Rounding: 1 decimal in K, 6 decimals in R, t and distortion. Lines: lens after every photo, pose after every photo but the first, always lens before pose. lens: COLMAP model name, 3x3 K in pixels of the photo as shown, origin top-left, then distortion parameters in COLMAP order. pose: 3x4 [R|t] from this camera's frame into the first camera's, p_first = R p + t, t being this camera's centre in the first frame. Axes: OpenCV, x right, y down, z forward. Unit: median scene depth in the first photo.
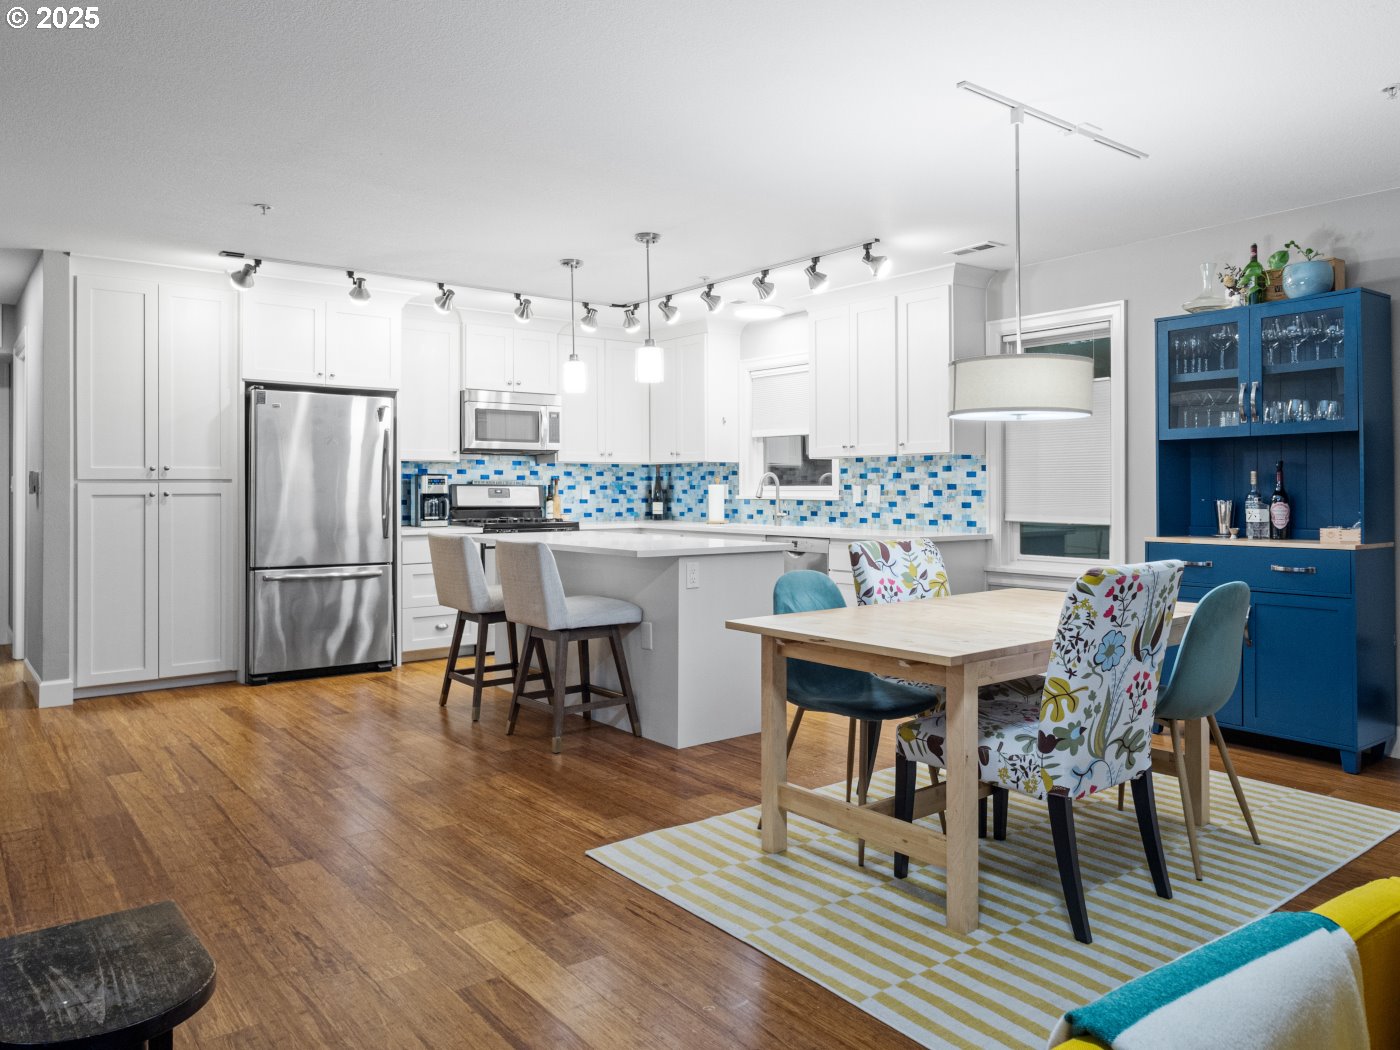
lens RADIAL K [[990.6, 0, 742.8], [0, 990.6, 491.7], [0, 0, 1]] dist [0.003162, 0.006270]
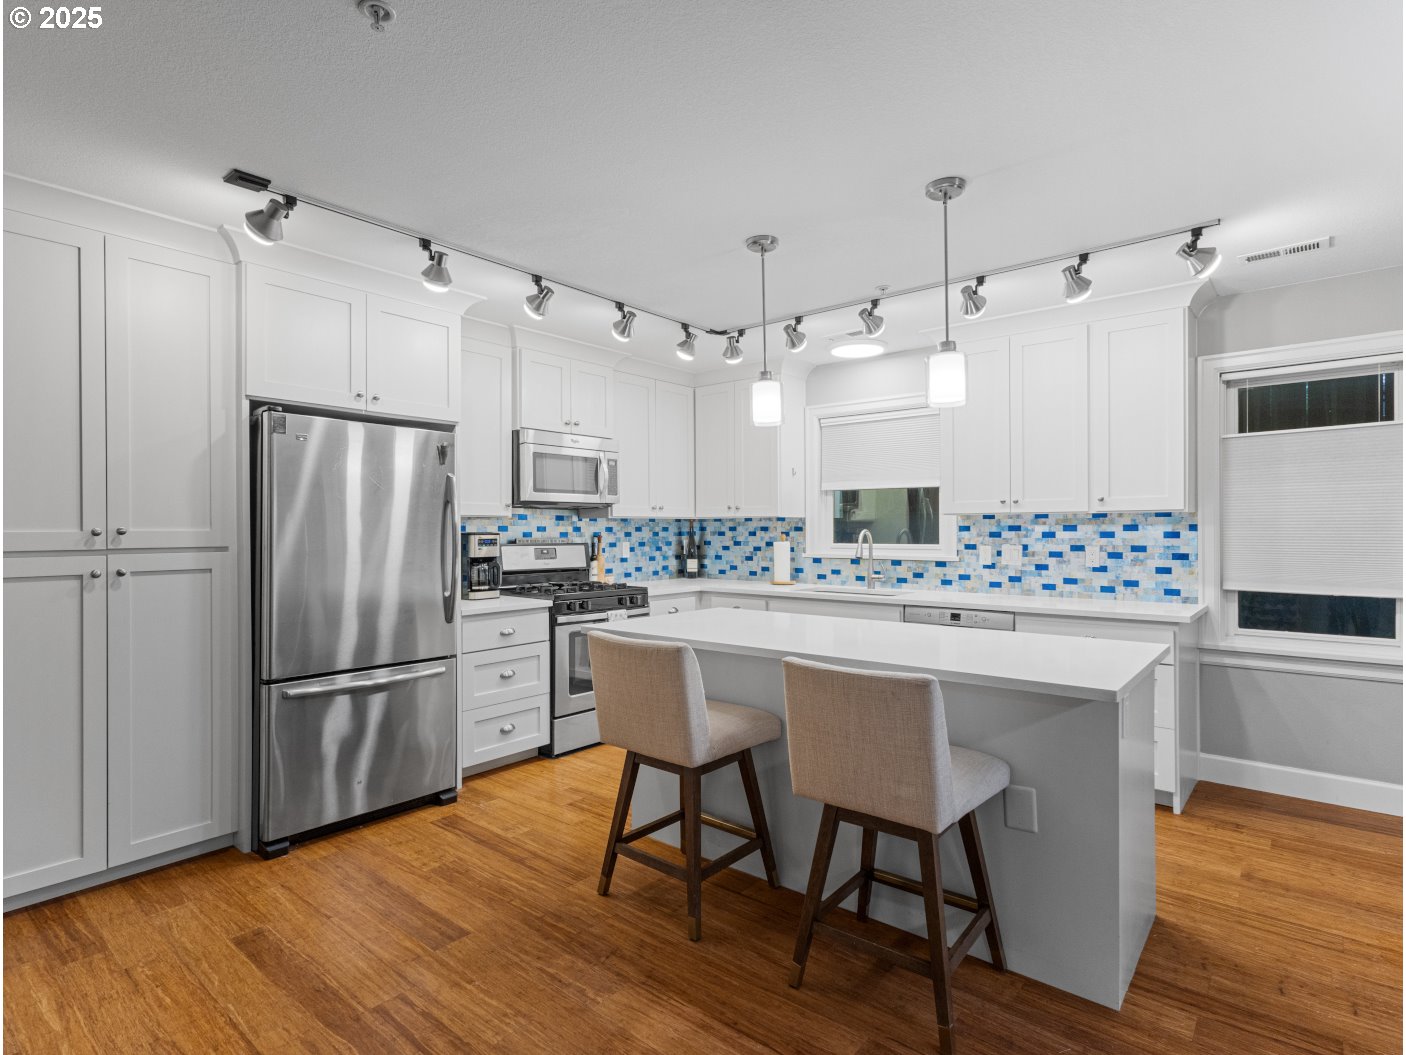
lens RADIAL K [[729.8, 0, 700.1], [0, 729.8, 532.4], [0, 0, 1]] dist [0.005037, 0.002231]
pose [[0.982929, -0.002673, 0.183968, -0.264915], [0.002647, 0.999996, 0.000388, -0.019223], [-0.183968, 0.000106, 0.982932, 0.413313]]
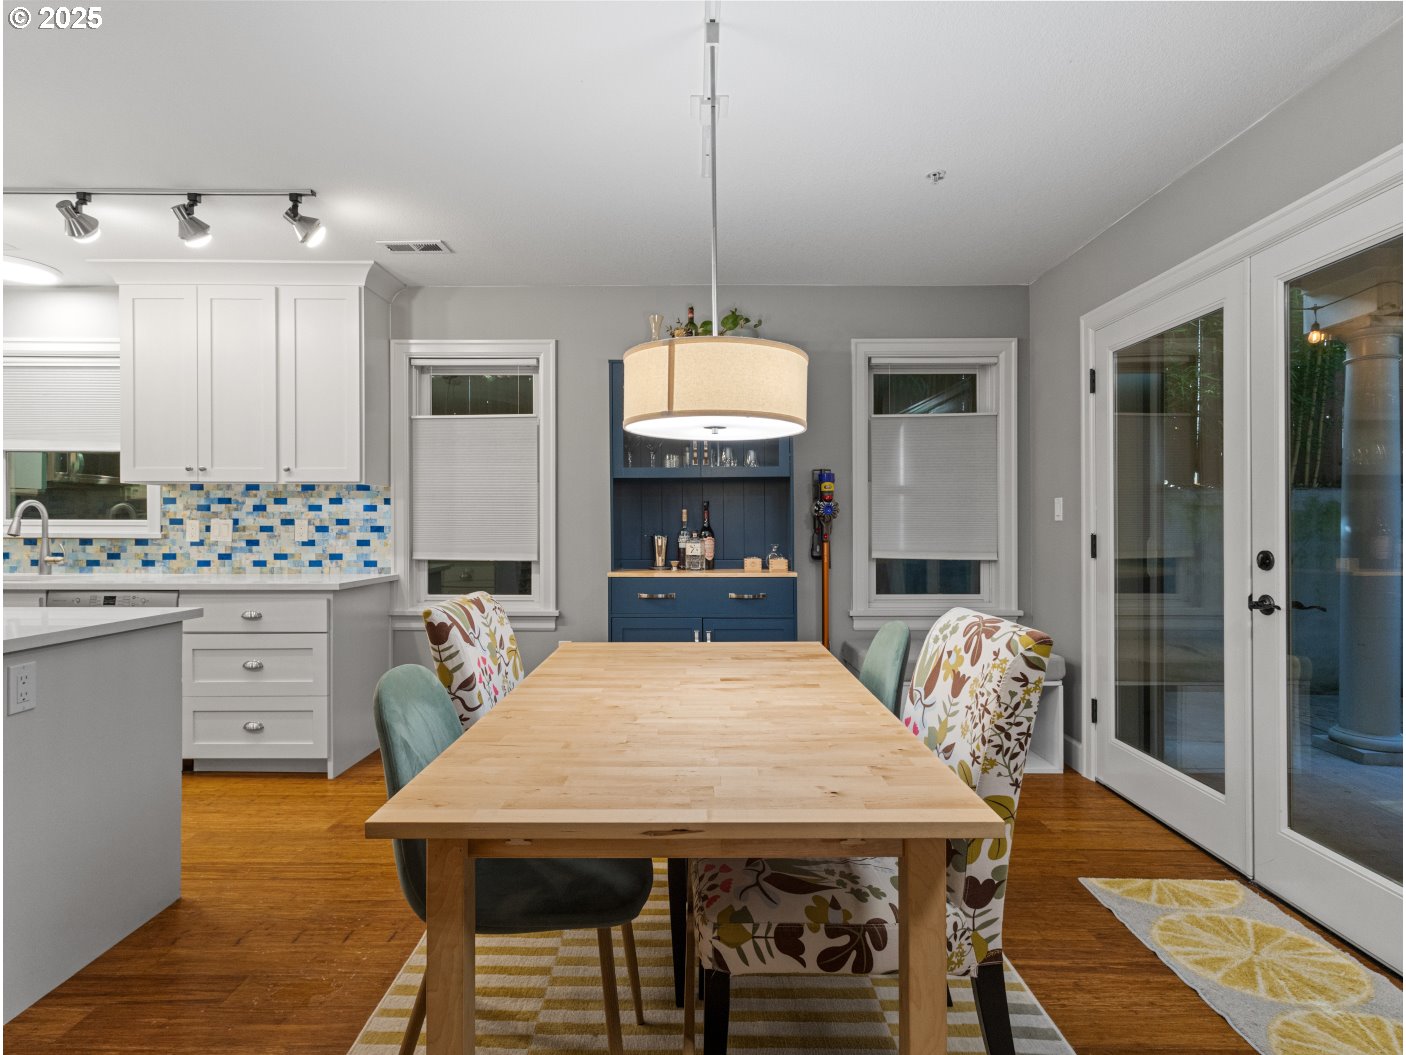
lens RADIAL K [[733.9, 0, 699.7], [0, 733.9, 525.2], [0, 0, 1]] dist [0.000494, 0.001274]
pose [[0.634565, 0.003183, 0.772863, -0.083529], [-0.000852, 0.999994, -0.003419, -0.000129], [-0.772869, 0.001511, 0.634564, 0.323616]]
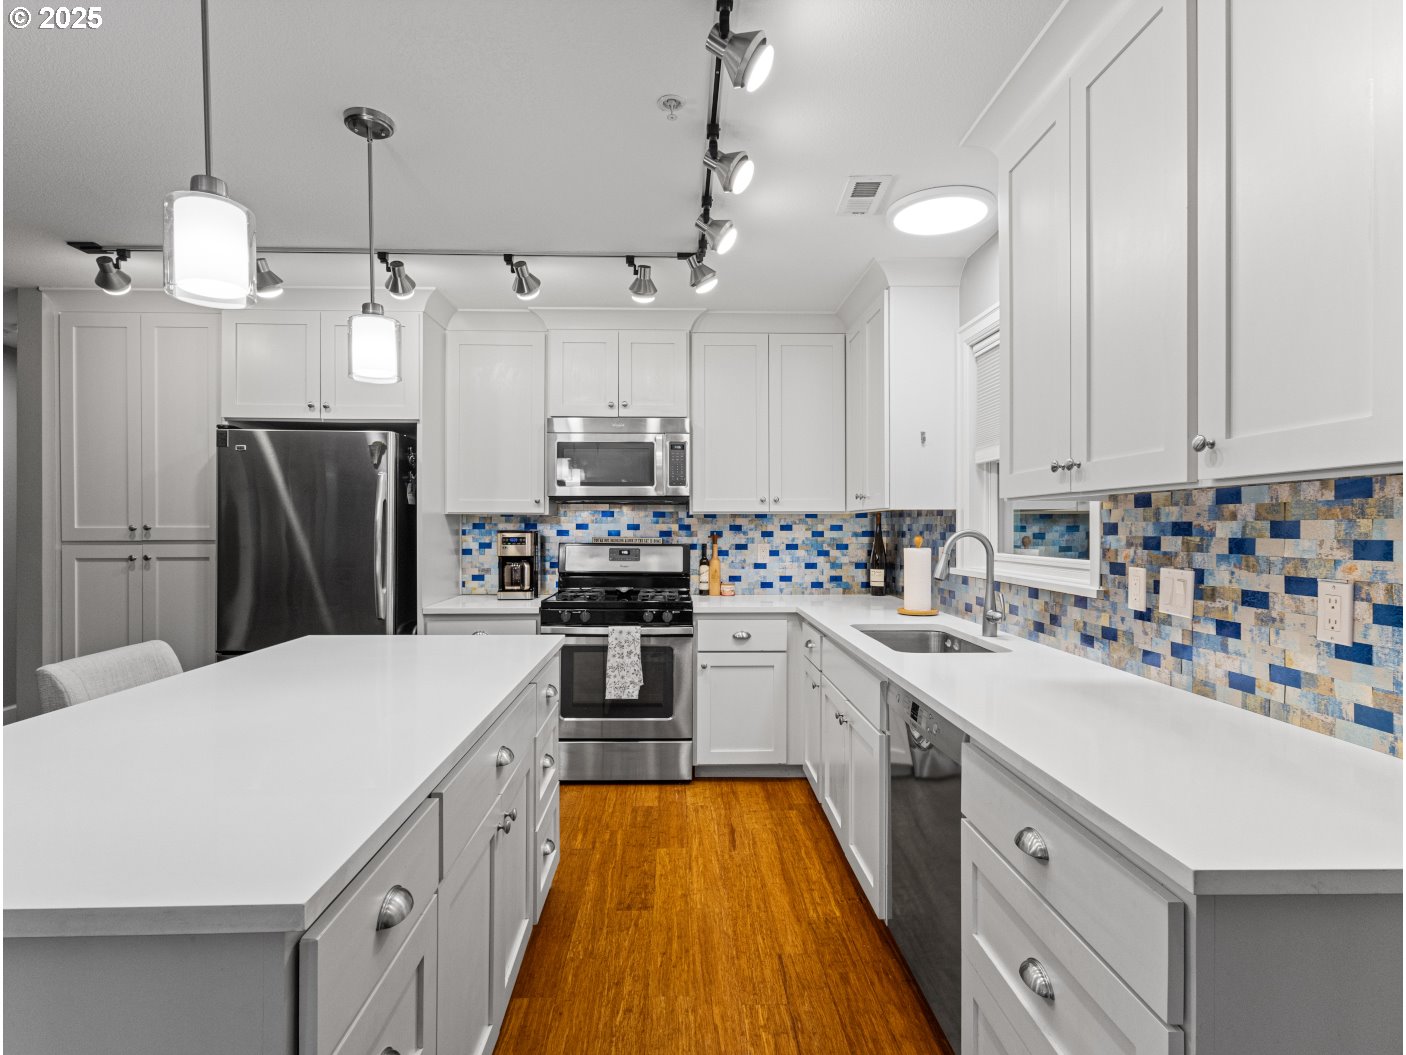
lens RADIAL K [[729.8, 0, 700.1], [0, 729.8, 532.4], [0, 0, 1]] dist [0.005037, 0.002231]
pose [[0.791482, 0.005678, -0.611166, 0.159989], [-0.003698, 0.999983, 0.004501, -0.021090], [0.611181, -0.001302, 0.791490, 0.681981]]
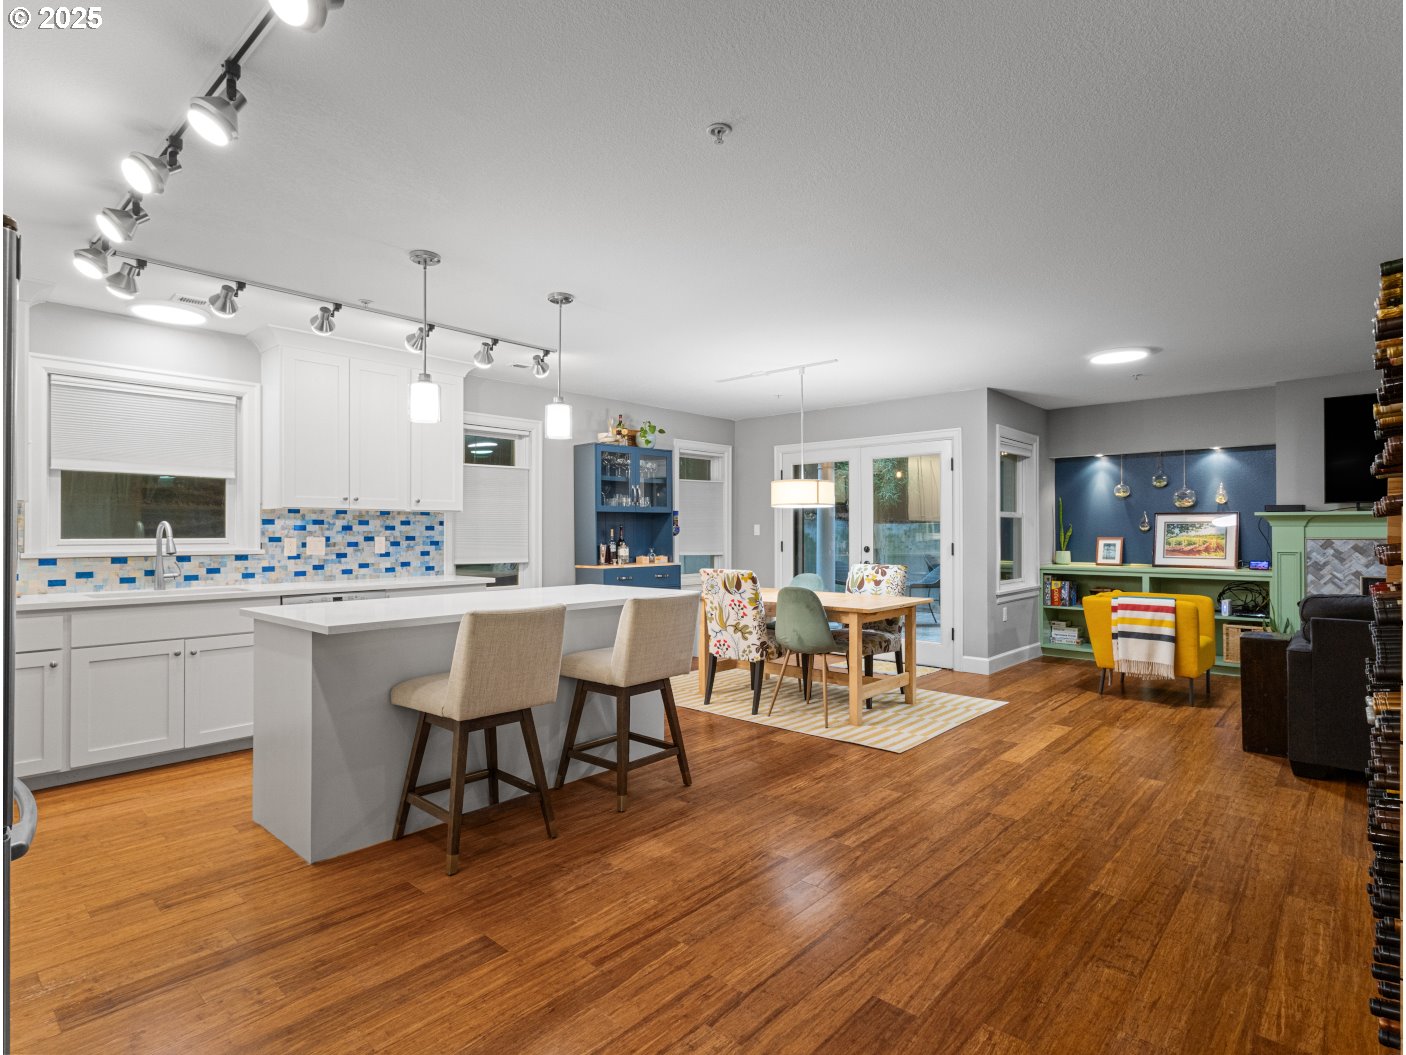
lens RADIAL K [[729.8, 0, 700.1], [0, 729.8, 532.4], [0, 0, 1]] dist [0.005037, 0.002231]
pose [[-0.144281, 0.002725, 0.989533, -0.655114], [0.004838, 0.999986, -0.002048, -0.008119], [-0.989525, 0.004491, -0.144292, 0.732377]]
